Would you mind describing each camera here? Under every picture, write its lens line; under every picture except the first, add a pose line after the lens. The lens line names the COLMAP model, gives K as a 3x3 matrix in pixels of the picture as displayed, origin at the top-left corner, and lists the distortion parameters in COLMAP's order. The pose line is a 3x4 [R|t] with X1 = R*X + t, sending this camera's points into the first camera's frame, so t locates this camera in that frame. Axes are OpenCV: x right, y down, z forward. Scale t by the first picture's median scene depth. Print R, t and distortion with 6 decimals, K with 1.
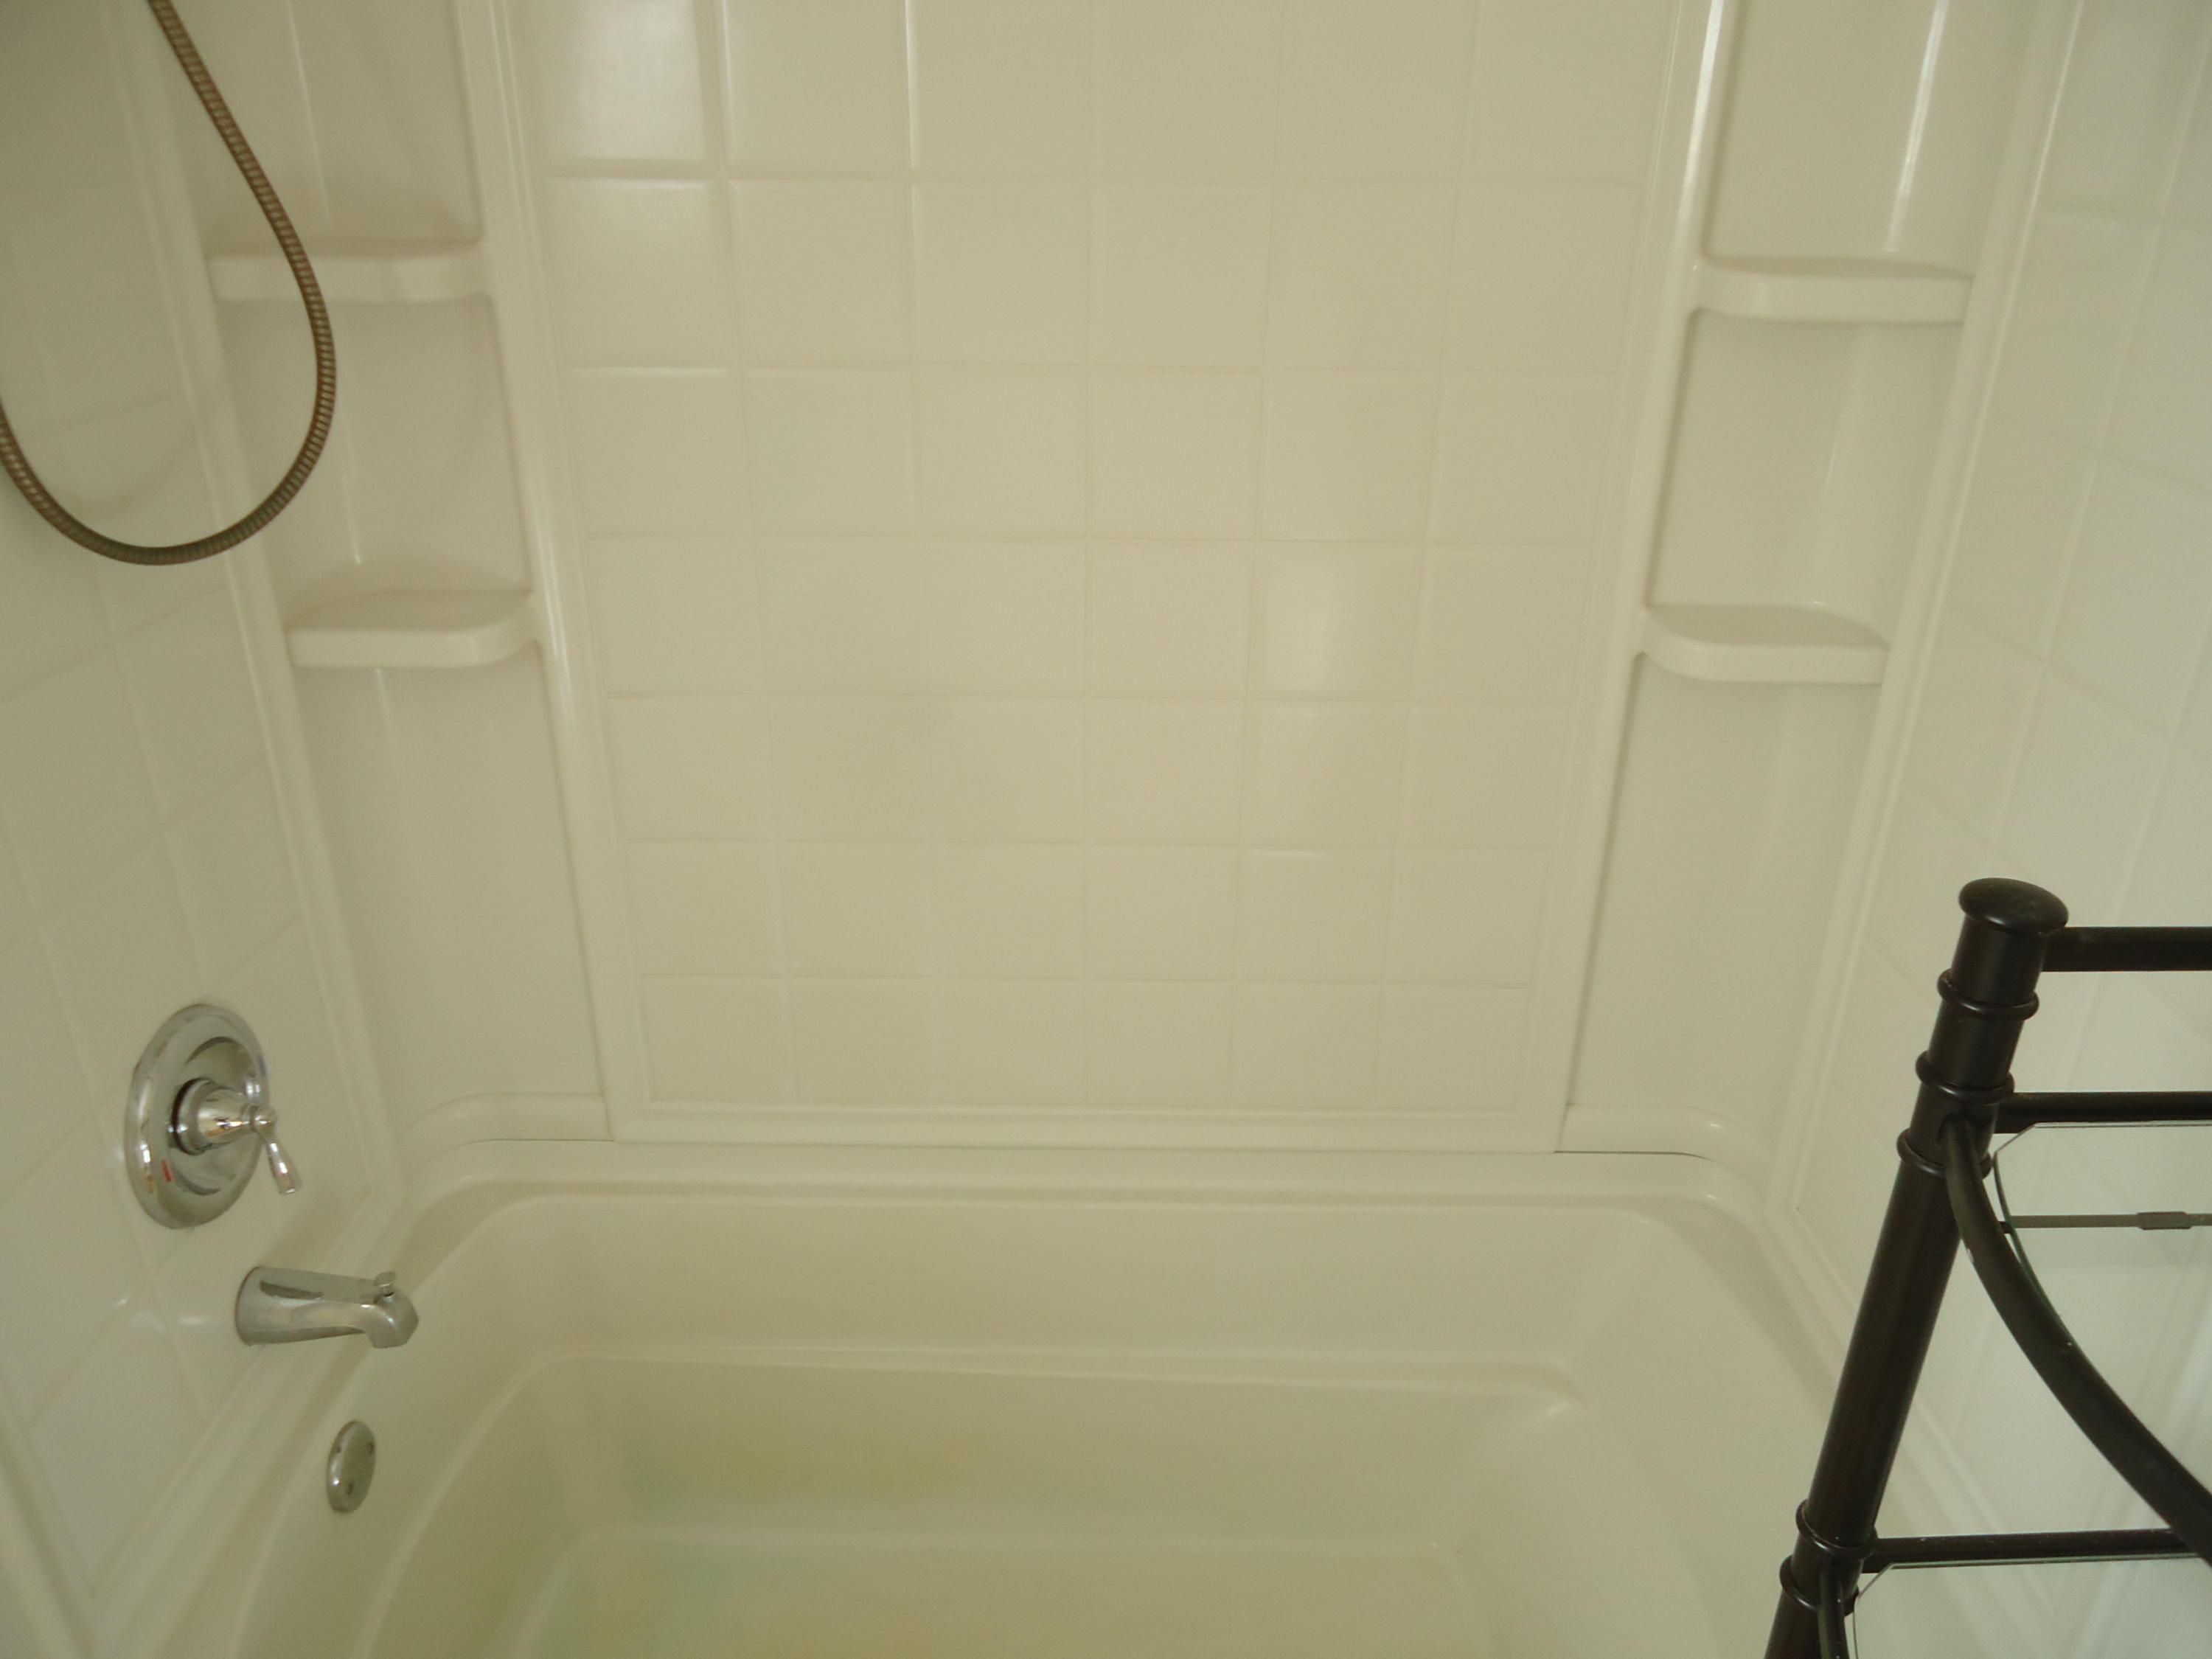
lens RADIAL K [[1592.8, 0, 1106.0], [0, 1592.8, 829.5], [0, 0, 1]] dist [-0.002543, 0.009487]
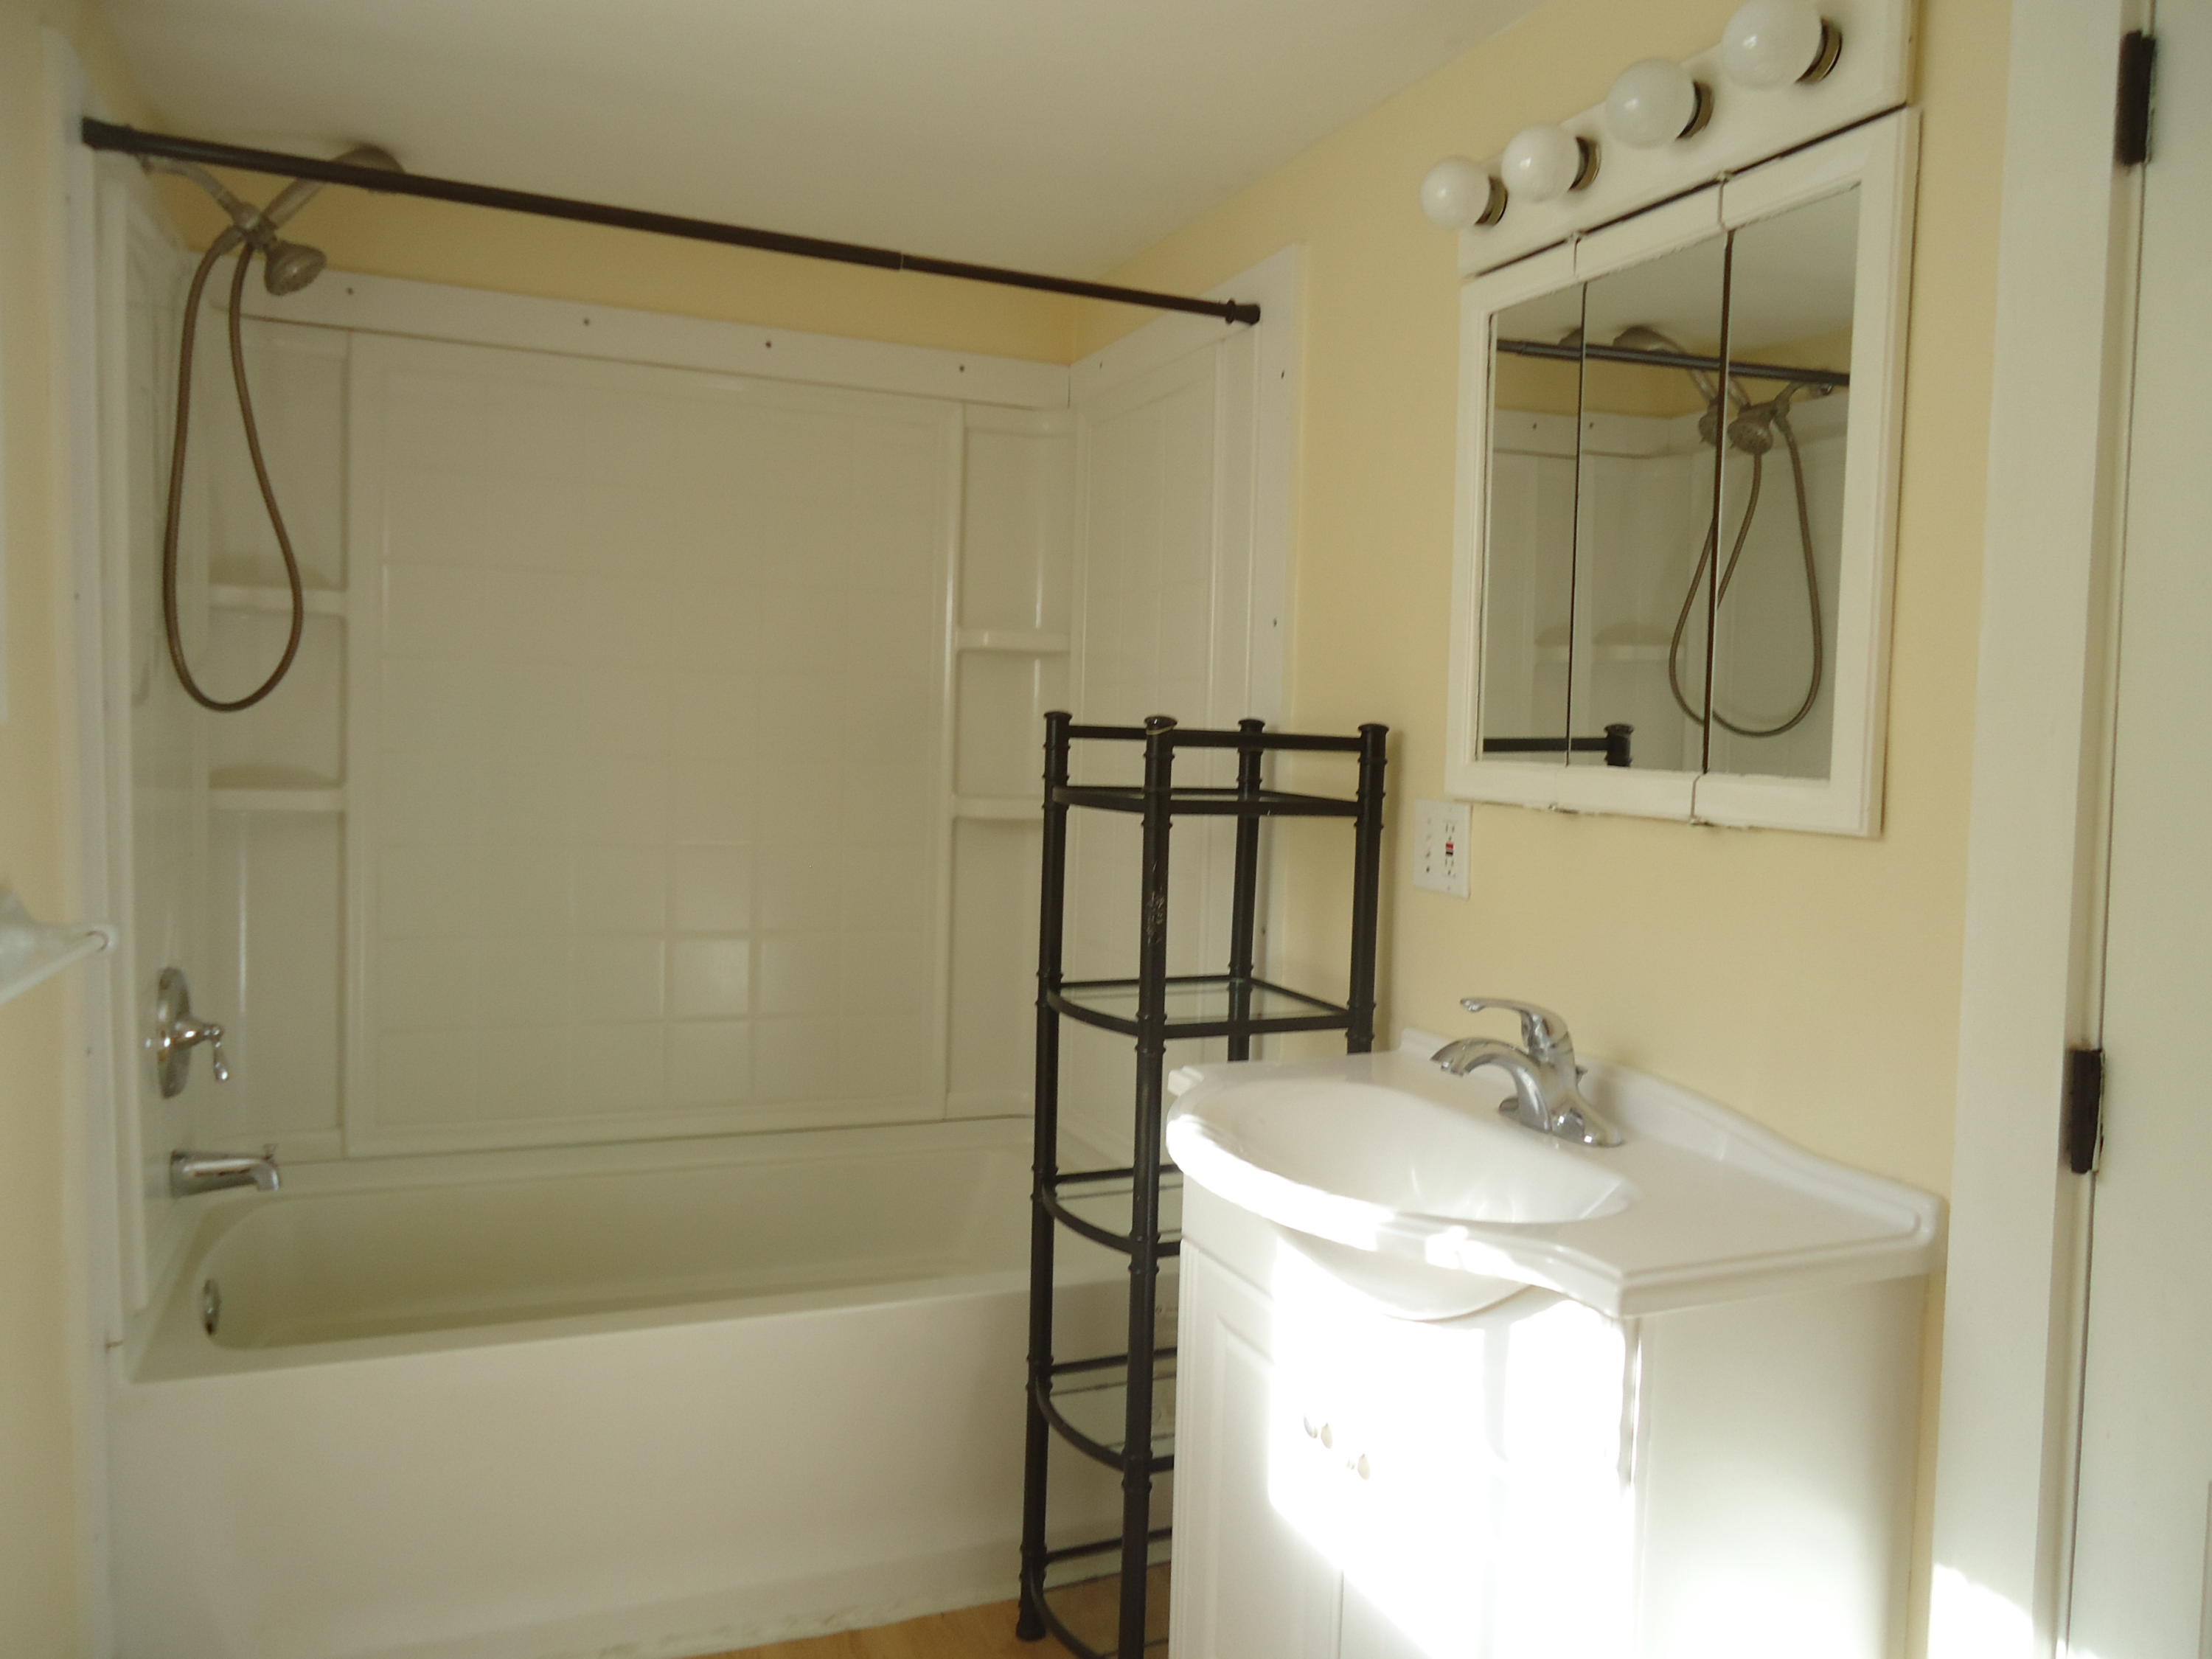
lens RADIAL K [[1592.8, 0, 1106.0], [0, 1592.8, 829.5], [0, 0, 1]] dist [-0.002543, 0.009487]
pose [[0.916567, -0.003430, 0.399866, -0.332271], [0.140309, 0.939145, -0.313559, 0.640625], [-0.374457, 0.343503, 0.861271, -0.897849]]
